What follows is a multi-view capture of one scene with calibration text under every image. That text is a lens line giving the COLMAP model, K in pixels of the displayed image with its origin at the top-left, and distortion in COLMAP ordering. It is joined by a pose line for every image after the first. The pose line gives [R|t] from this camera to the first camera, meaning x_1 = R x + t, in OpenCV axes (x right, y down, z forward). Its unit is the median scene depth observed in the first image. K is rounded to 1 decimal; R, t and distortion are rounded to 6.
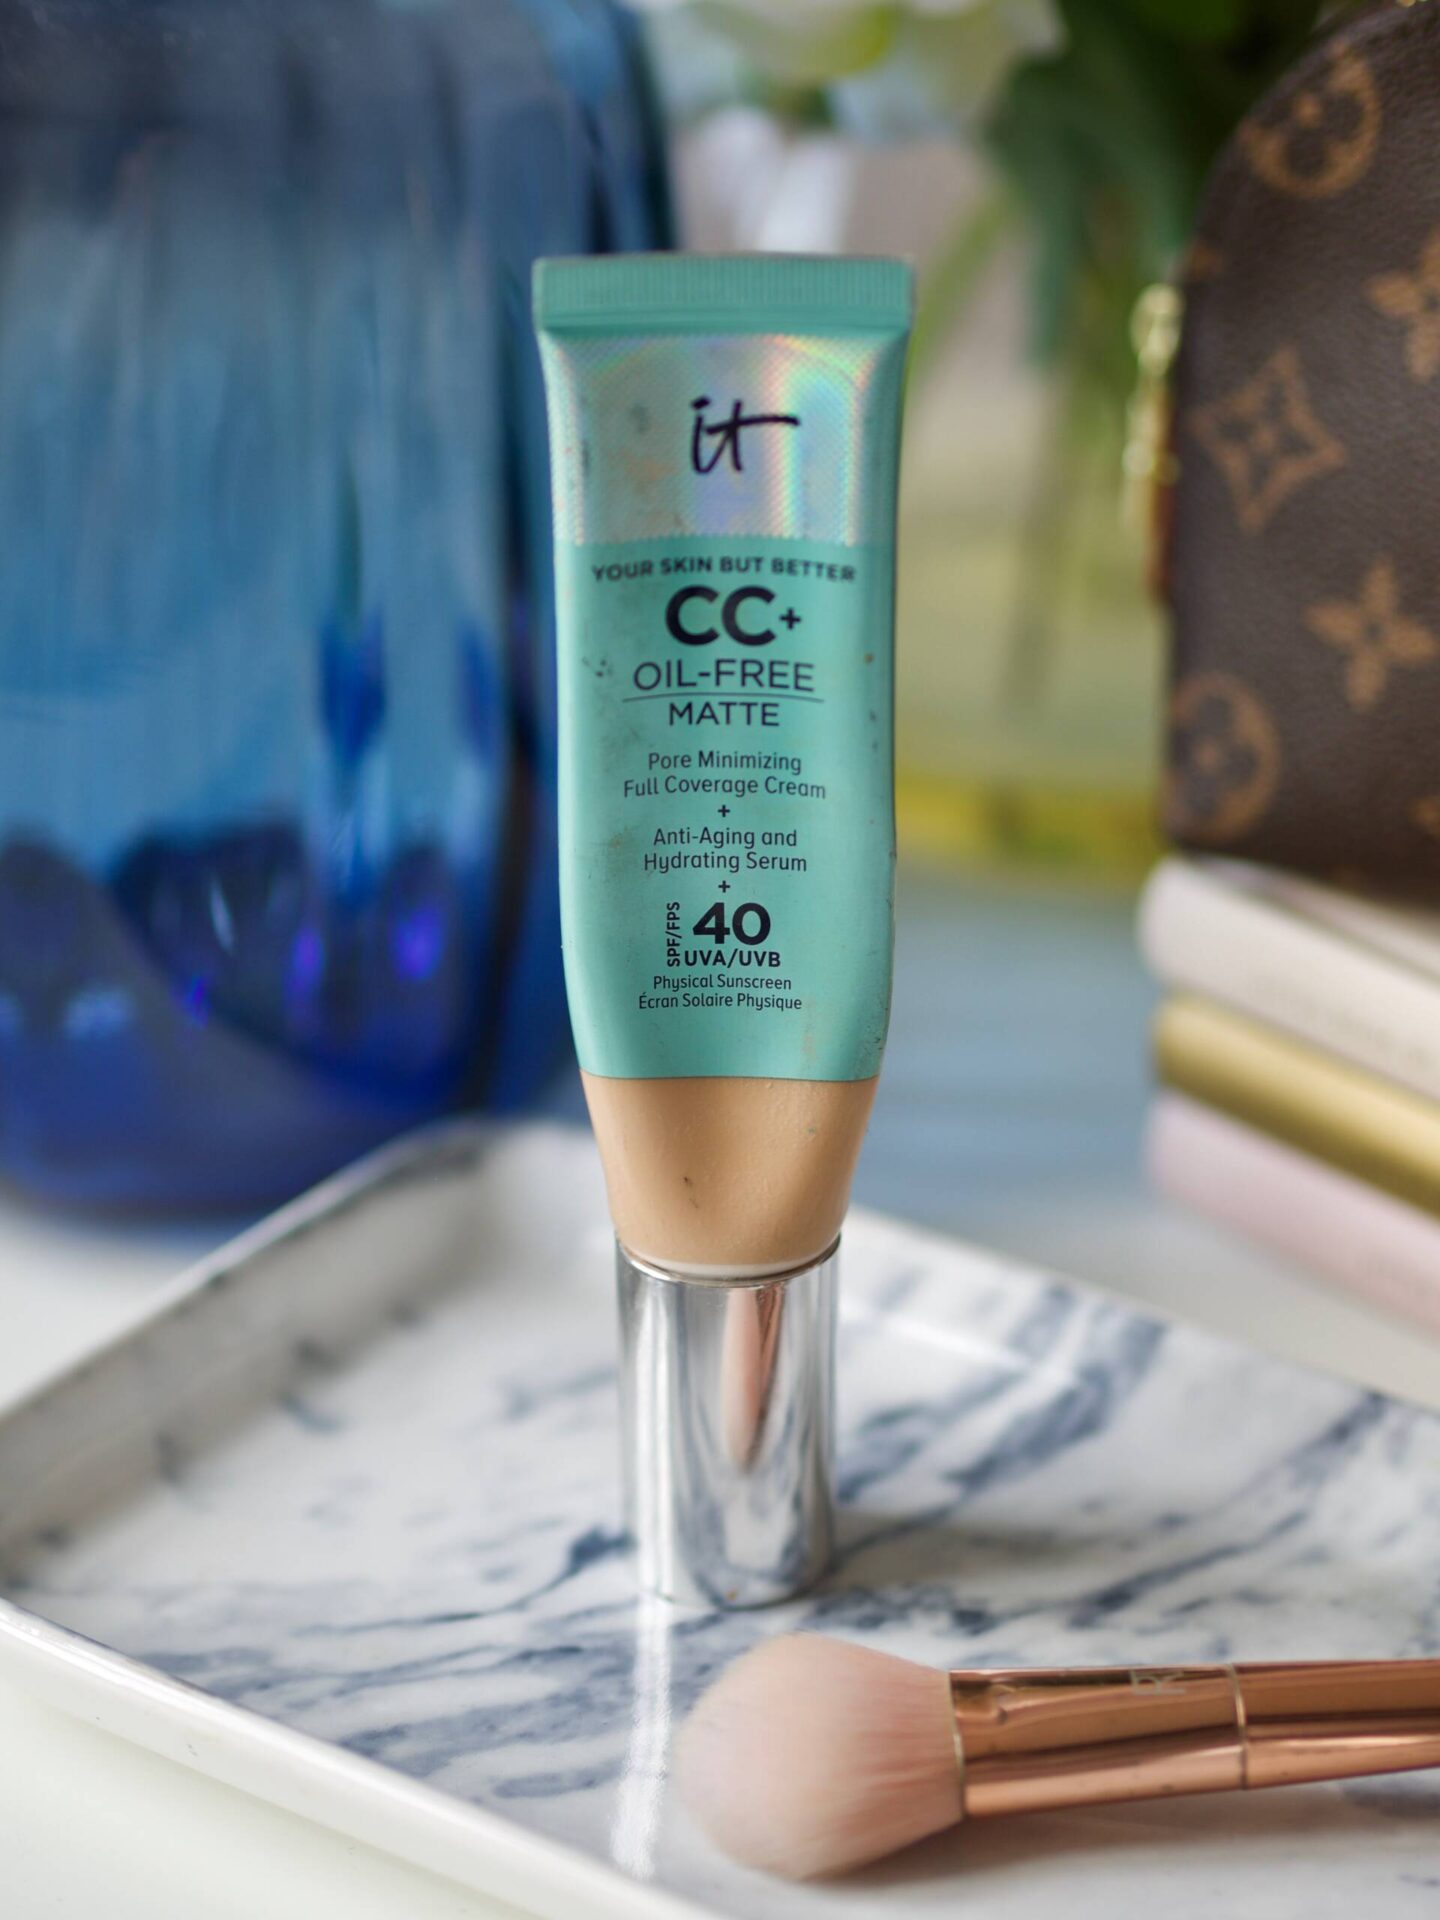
lens RADIAL K [[5716.4, 0, 708.7], [0, 5716.4, 1009.5], [0, 0, 1]] dist [0.367554, 0.000000]
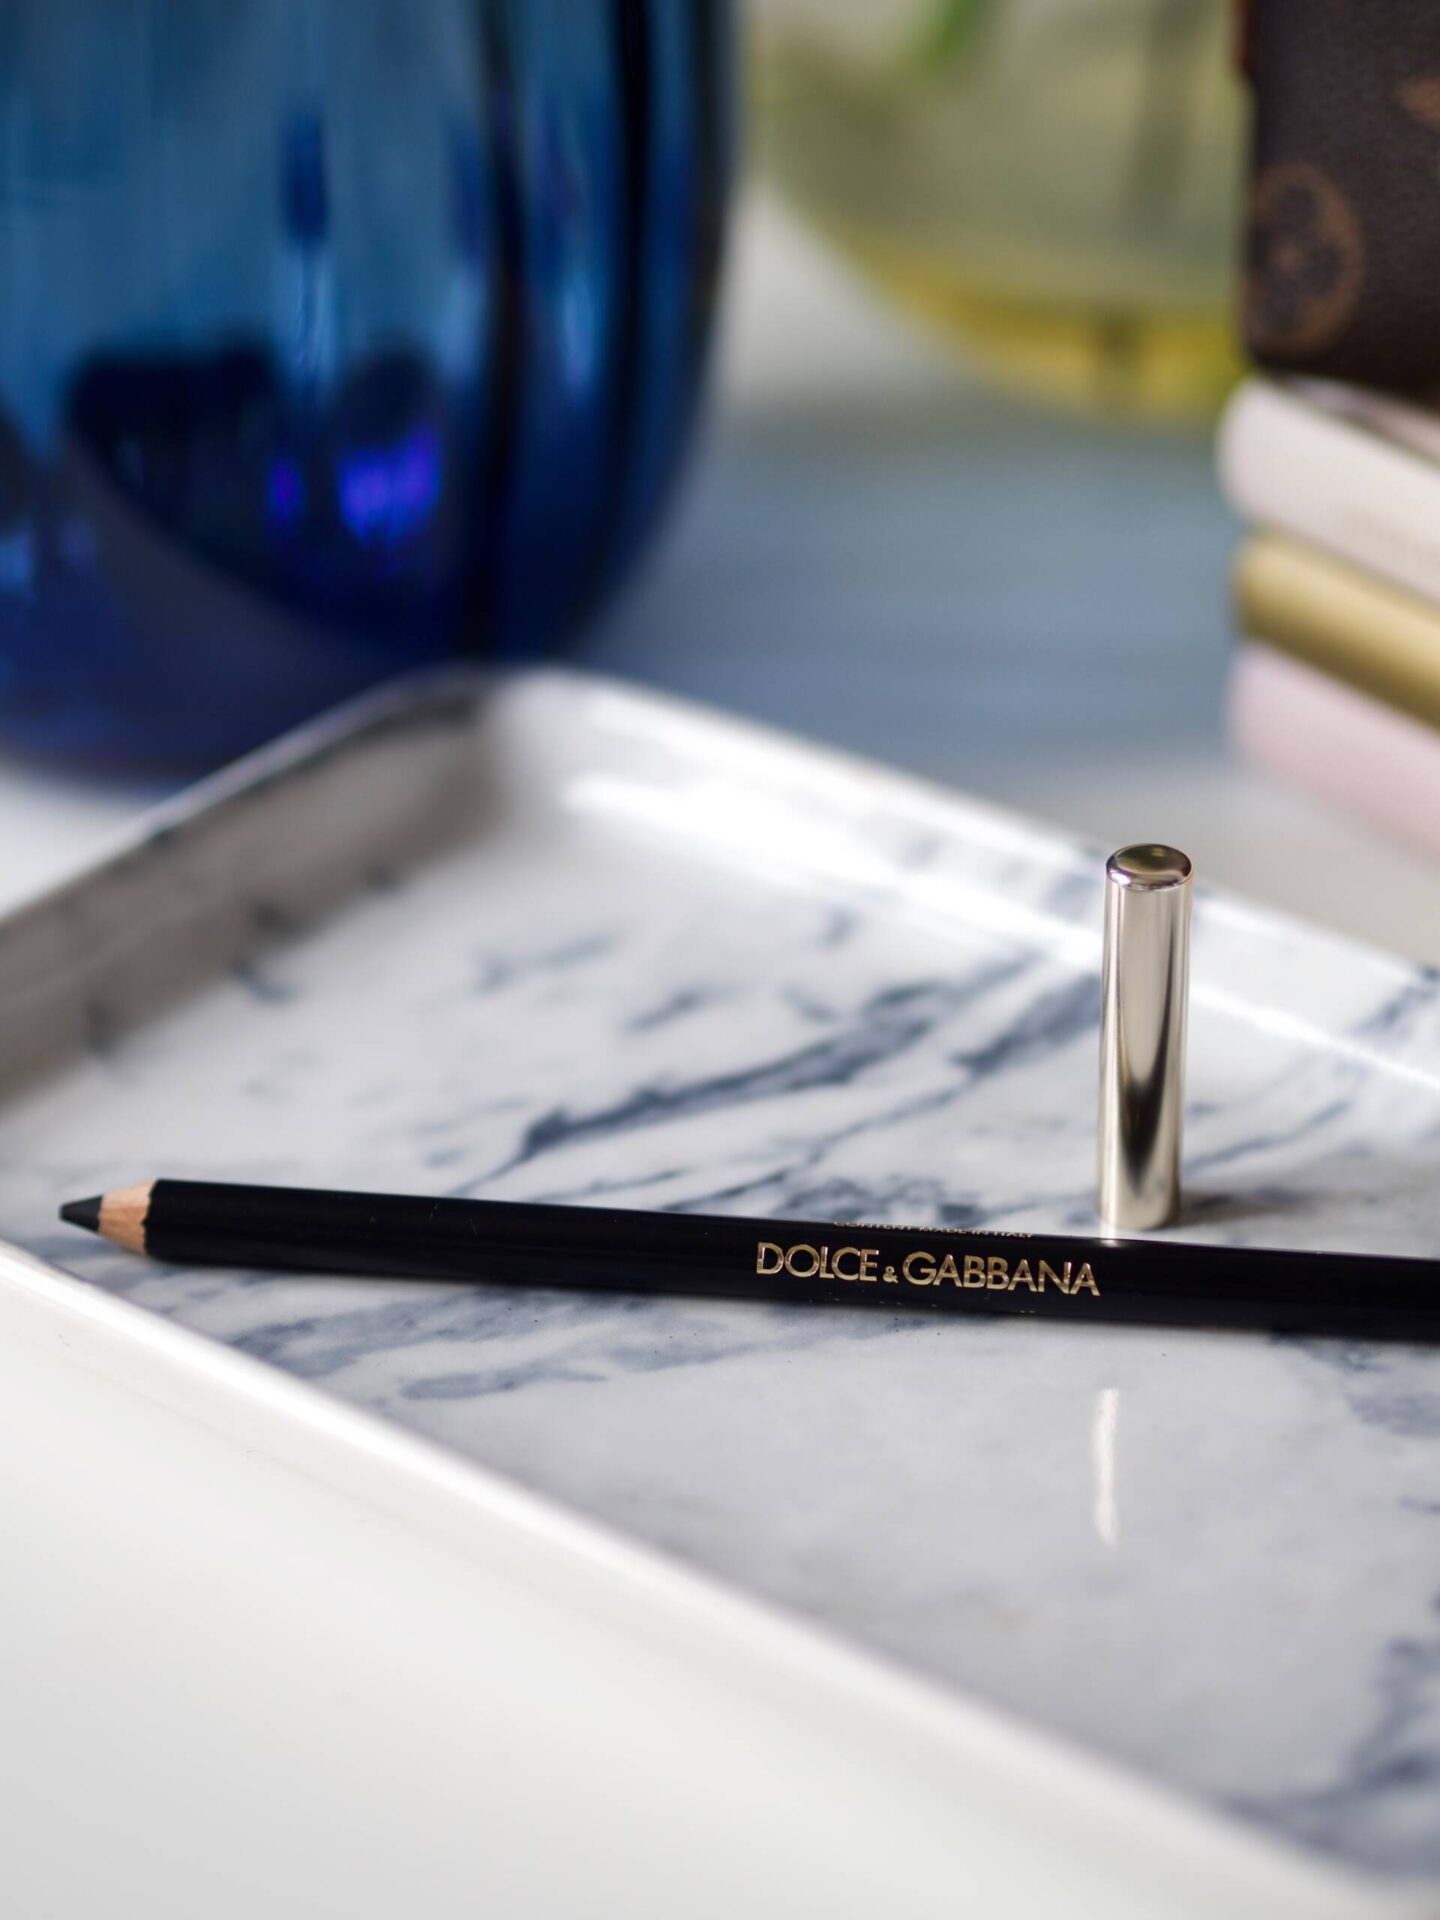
lens RADIAL K [[5716.4, 0, 718.2], [0, 5716.4, 1019.1], [0, 0, 1]] dist [0.367554, 0.000000]
pose [[0.996792, 0.012553, -0.079046, 0.073666], [-0.007502, 0.997930, 0.063871, 0.017528], [0.079684, -0.063073, 0.994823, 0.101218]]
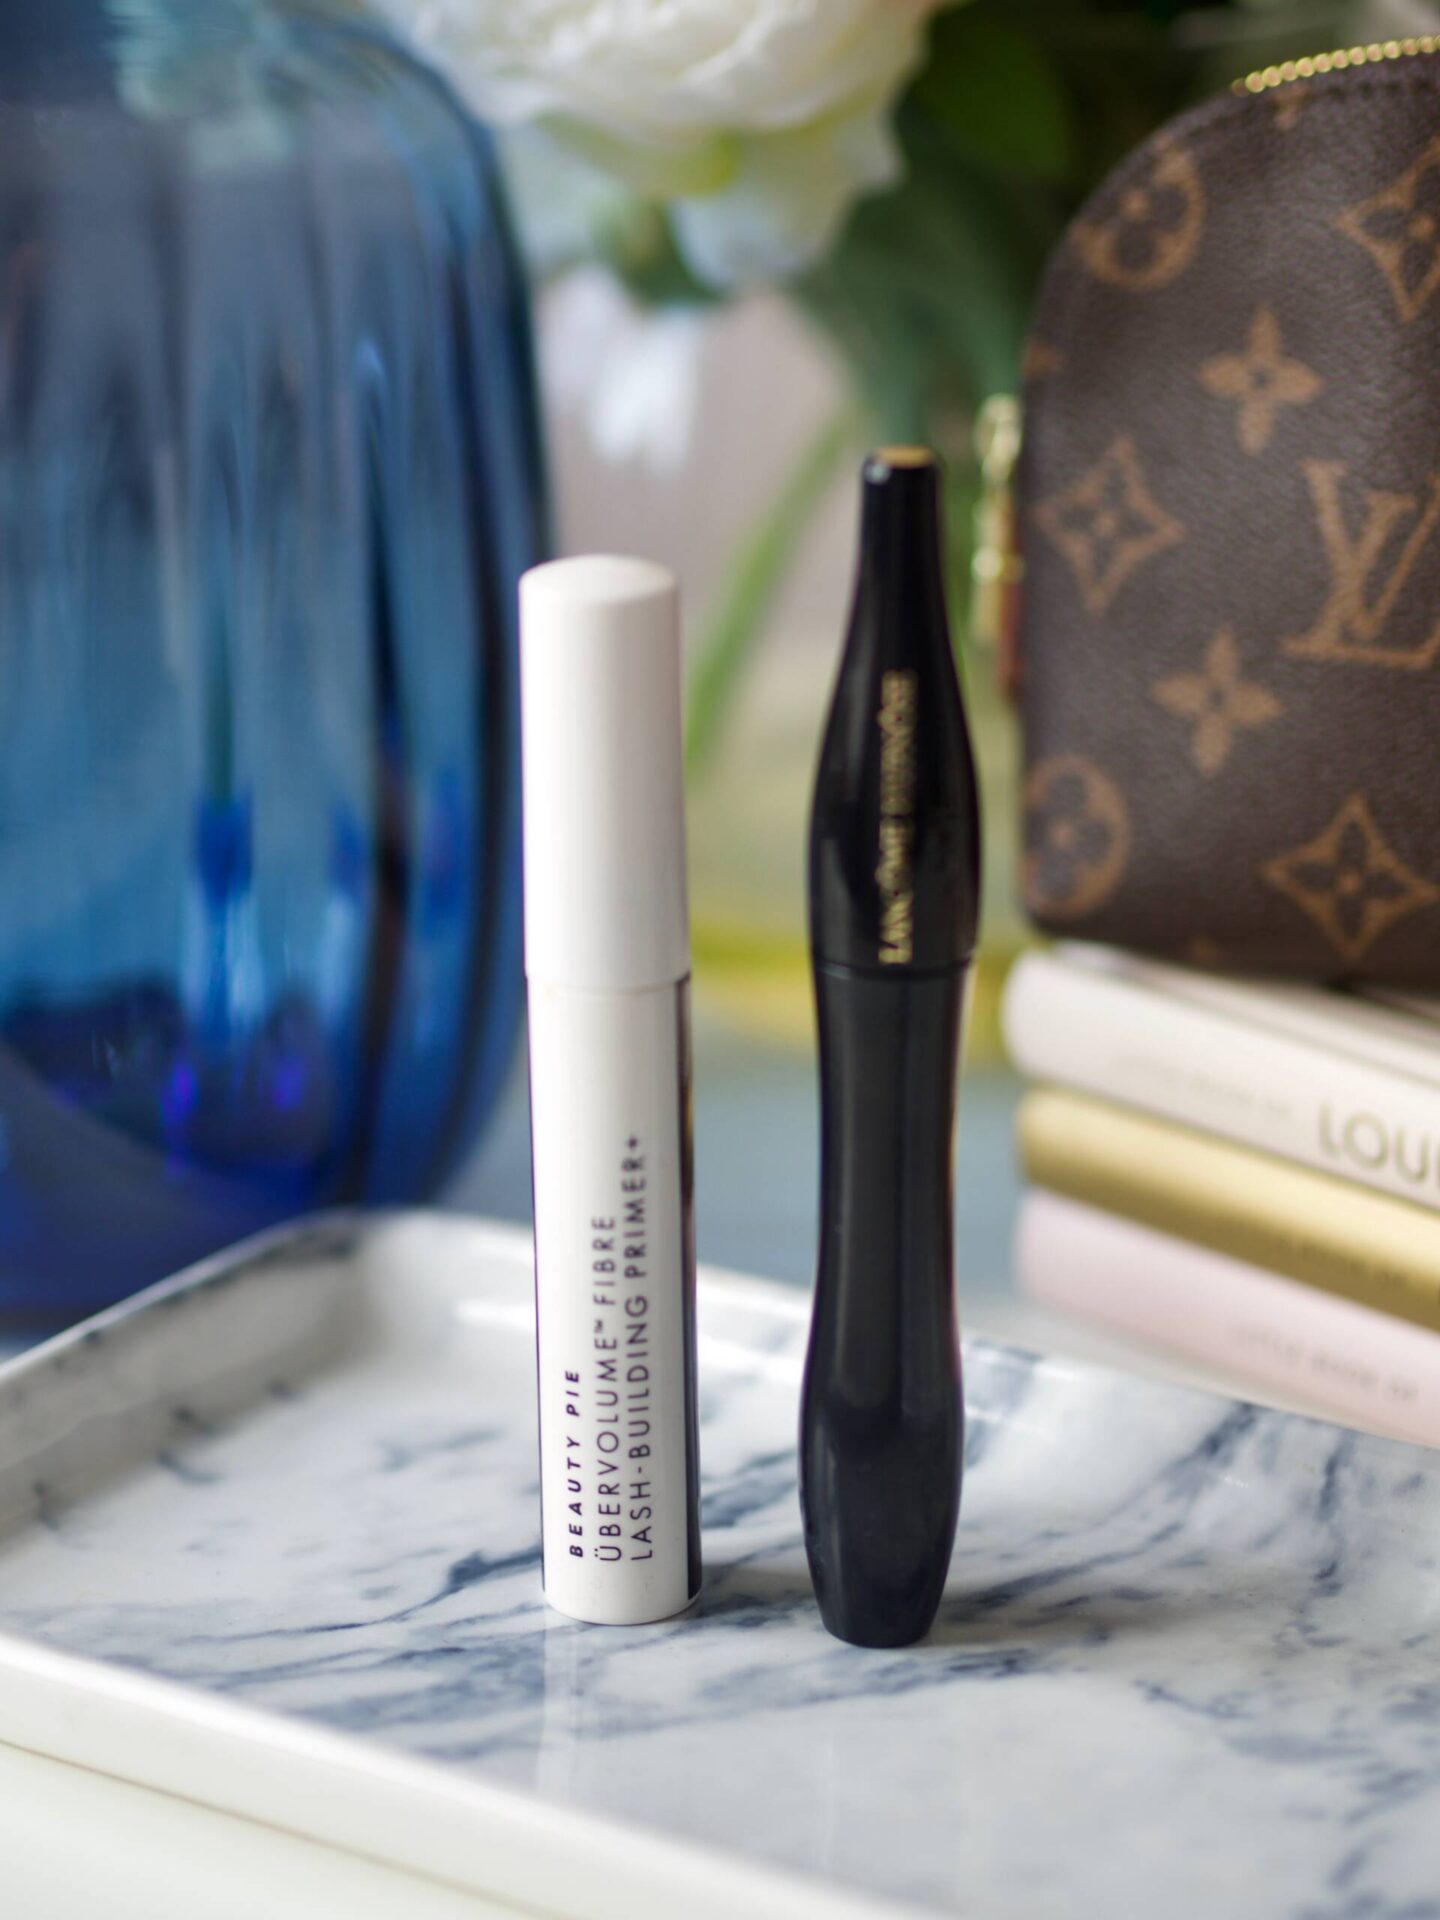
lens RADIAL K [[5716.4, 0, 739.0], [0, 5716.4, 948.4], [0, 0, 1]] dist [0.367554, 0.000000]
pose [[0.999371, -0.019119, 0.029857, -0.001663], [0.023291, 0.988966, -0.146301, 0.128450], [-0.026730, 0.146904, 0.988789, -0.007506]]
